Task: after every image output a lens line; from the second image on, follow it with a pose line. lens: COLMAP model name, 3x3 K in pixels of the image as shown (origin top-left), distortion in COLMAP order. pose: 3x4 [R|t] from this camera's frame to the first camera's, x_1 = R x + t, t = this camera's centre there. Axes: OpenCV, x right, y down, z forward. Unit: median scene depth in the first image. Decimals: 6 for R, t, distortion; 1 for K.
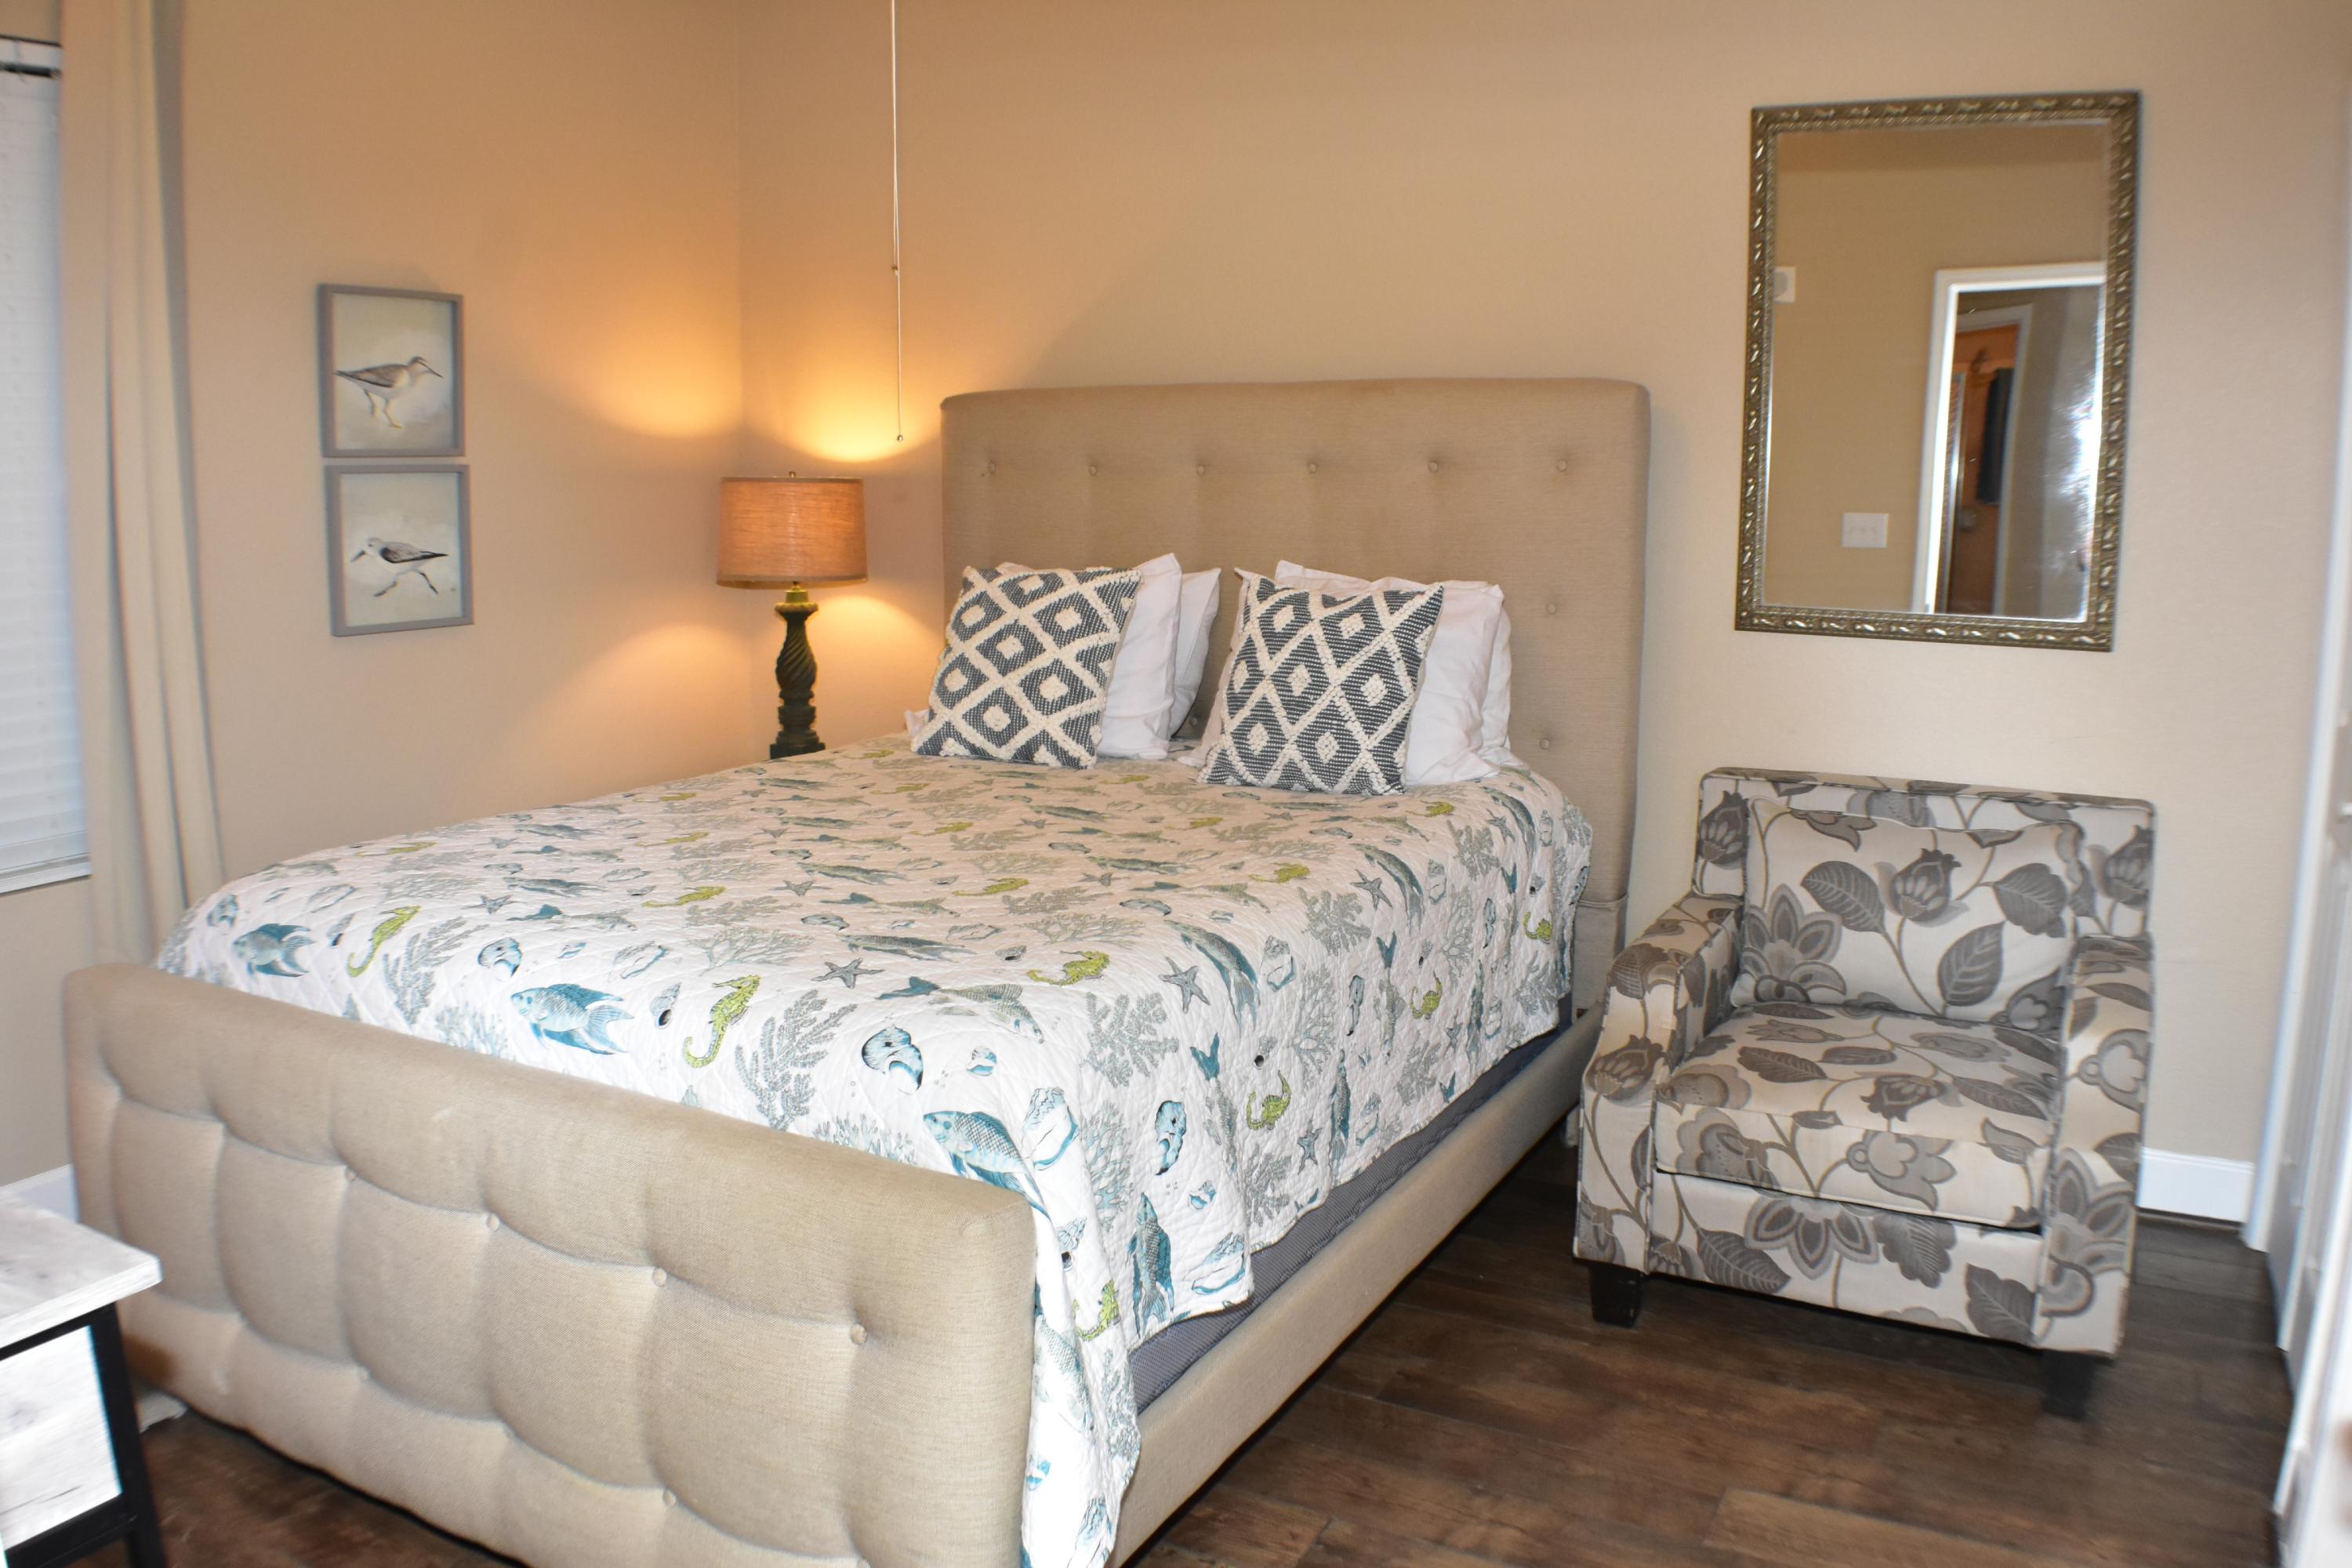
lens RADIAL K [[1775.6, 0, 1178.0], [0, 1775.6, 806.1], [0, 0, 1]] dist [-0.170371, 0.036473]
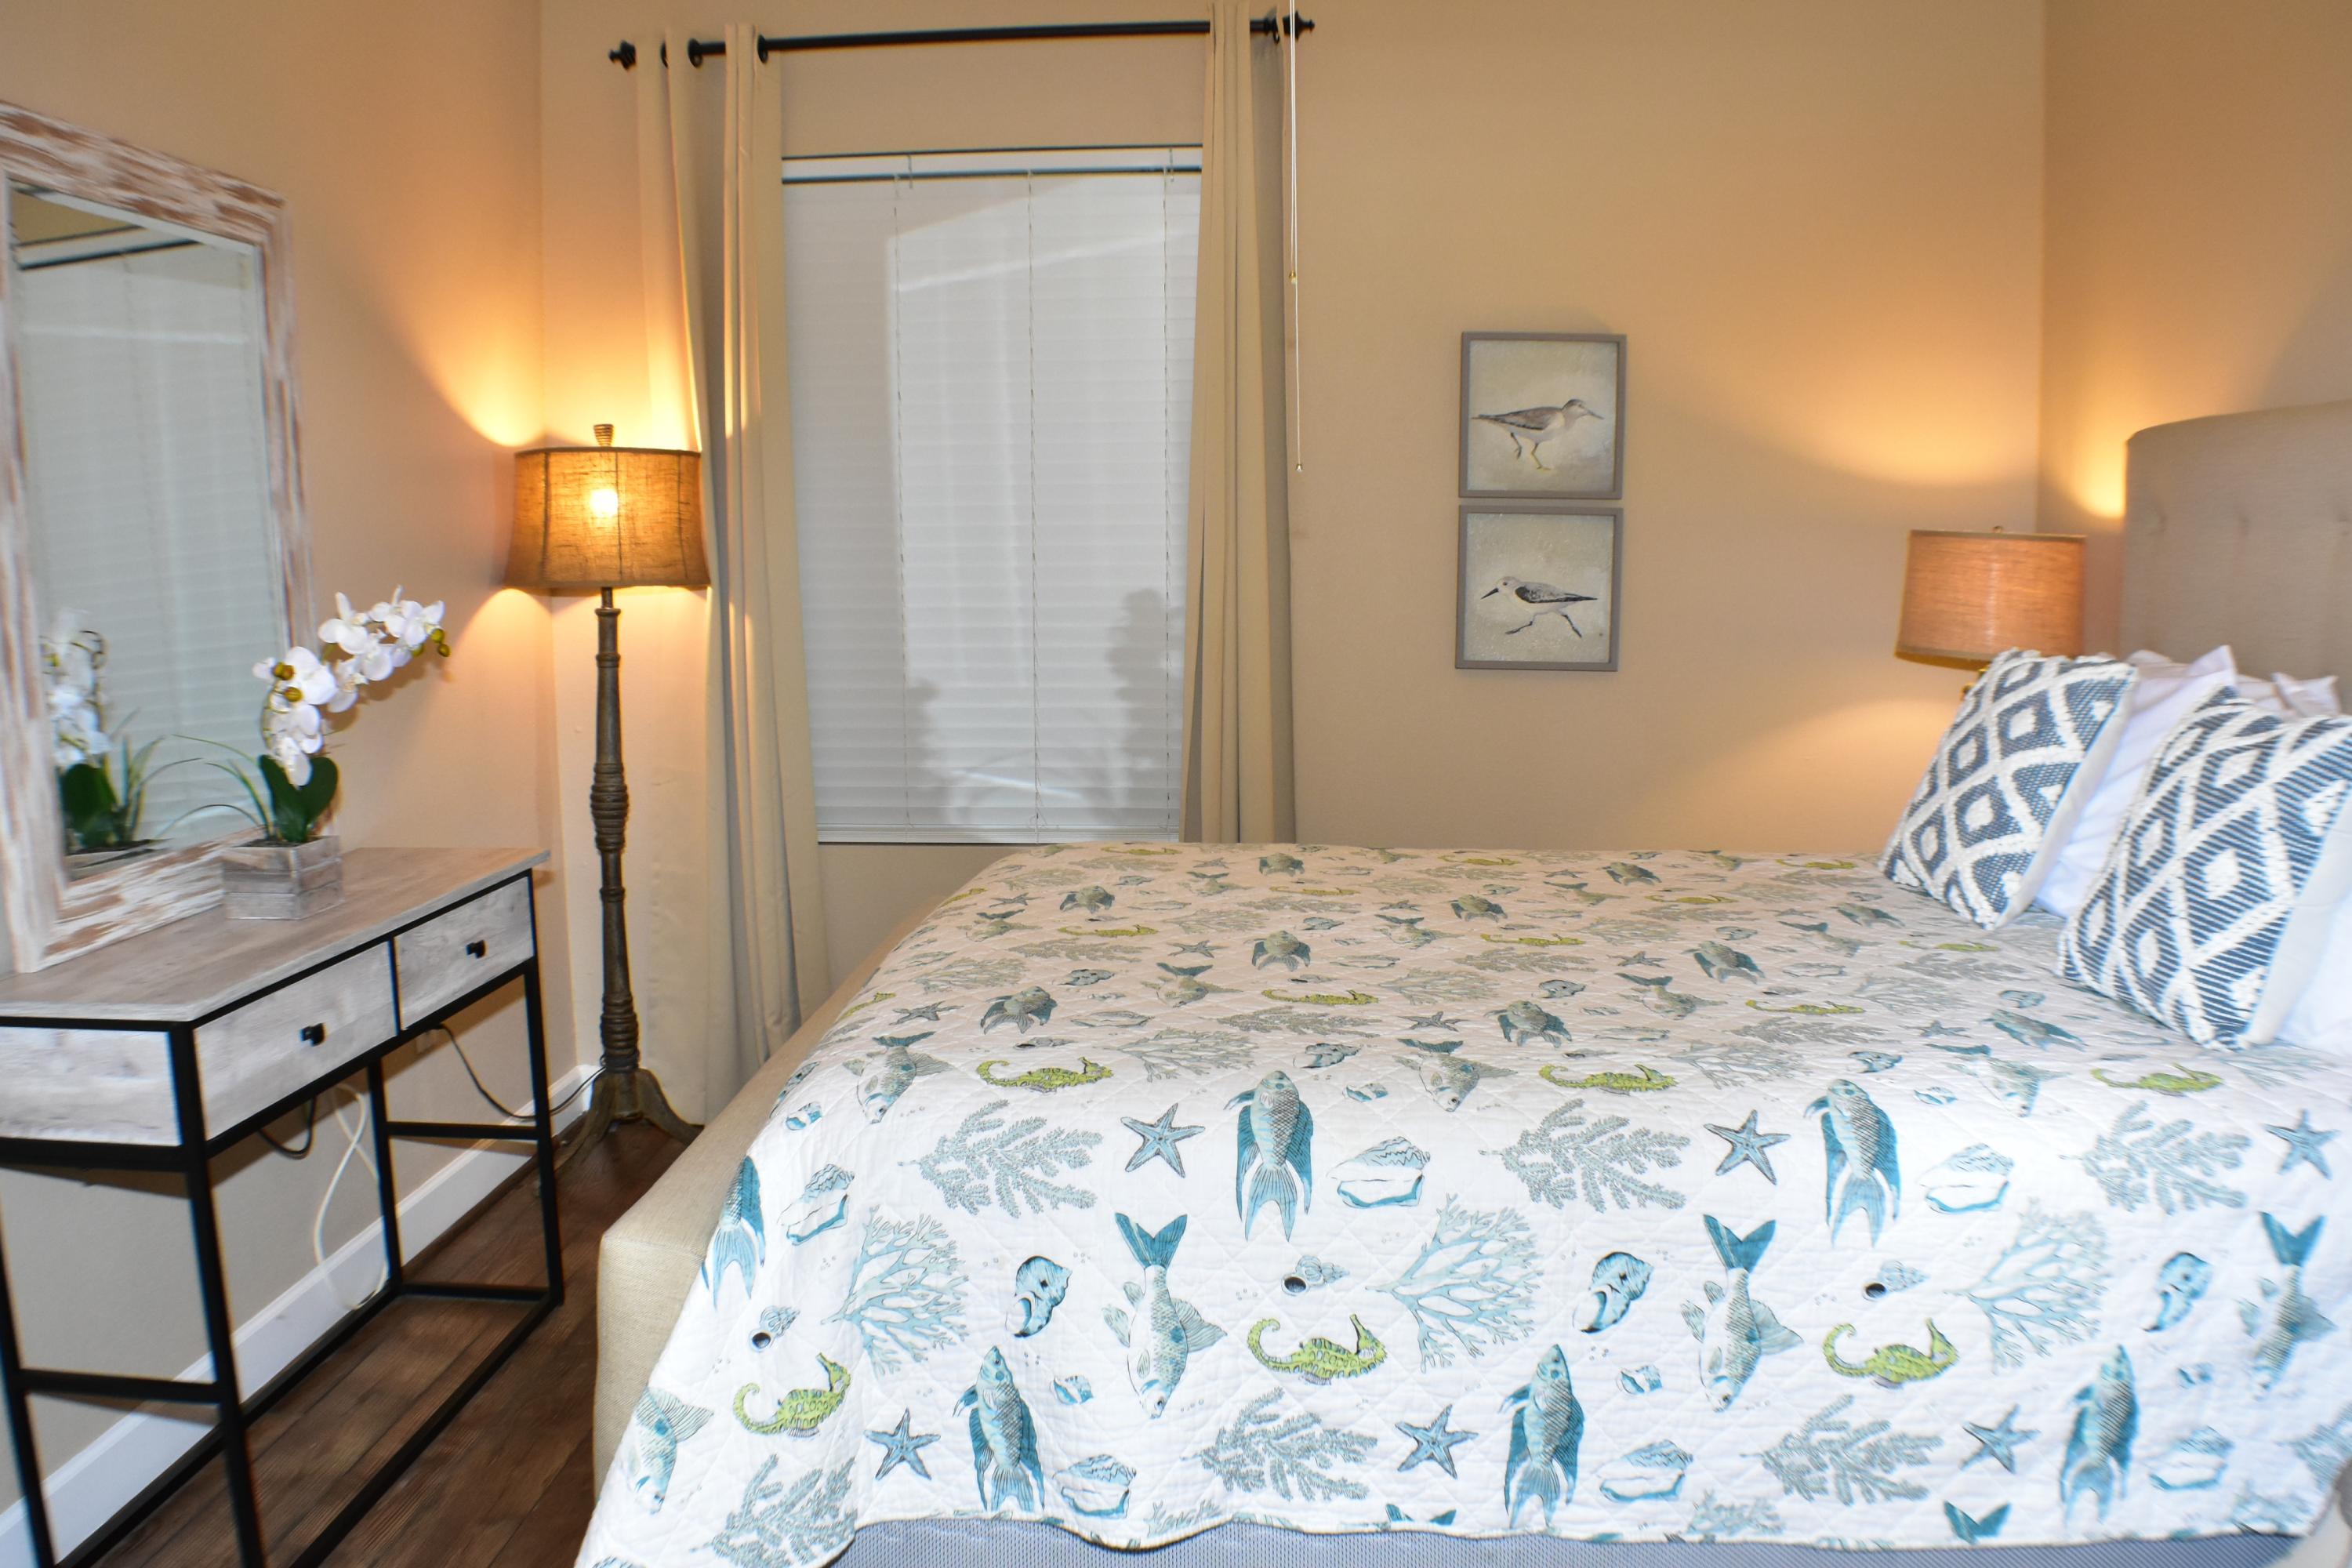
lens RADIAL K [[1775.6, 0, 1178.0], [0, 1775.6, 806.1], [0, 0, 1]] dist [-0.170371, 0.036473]
pose [[0.437165, 0.132134, -0.889622, 0.414011], [-0.165210, 0.984115, 0.064984, -0.059934], [0.884077, 0.118565, 0.452050, 0.376965]]
